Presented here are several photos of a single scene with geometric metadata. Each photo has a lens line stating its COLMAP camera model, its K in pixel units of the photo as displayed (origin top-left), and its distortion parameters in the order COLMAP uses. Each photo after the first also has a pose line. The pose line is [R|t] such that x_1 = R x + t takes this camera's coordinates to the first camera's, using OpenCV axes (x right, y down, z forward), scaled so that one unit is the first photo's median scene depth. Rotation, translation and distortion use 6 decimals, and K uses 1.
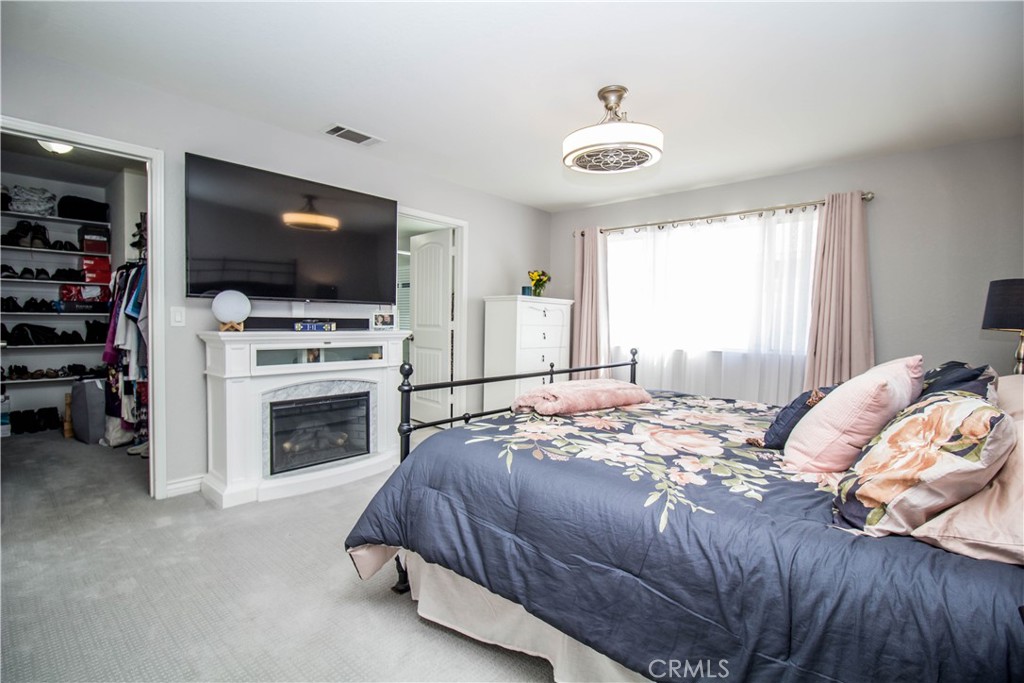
lens RADIAL K [[475.0, 0, 512.0], [0, 475.0, 341.5], [0, 0, 1]] dist [-0.001899, -0.012108]
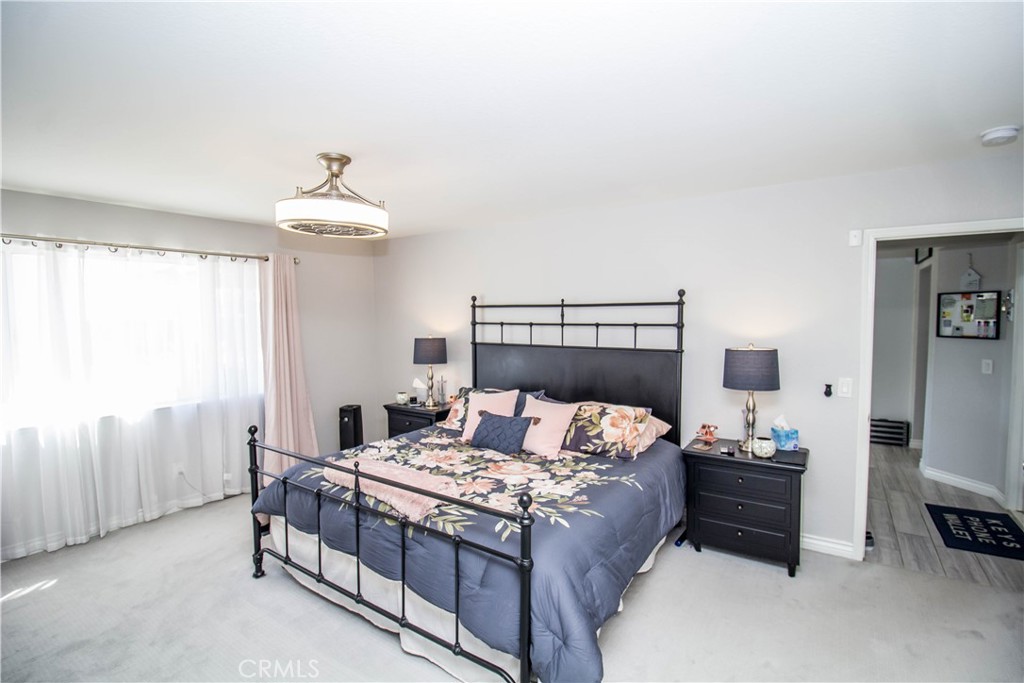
lens RADIAL K [[475.0, 0, 512.0], [0, 475.0, 341.5], [0, 0, 1]] dist [-0.001899, -0.012108]
pose [[-0.120492, -0.081207, 0.989387, -0.627640], [0.047253, 0.995050, 0.087427, -0.189105], [-0.991589, 0.057285, -0.116059, 0.627876]]
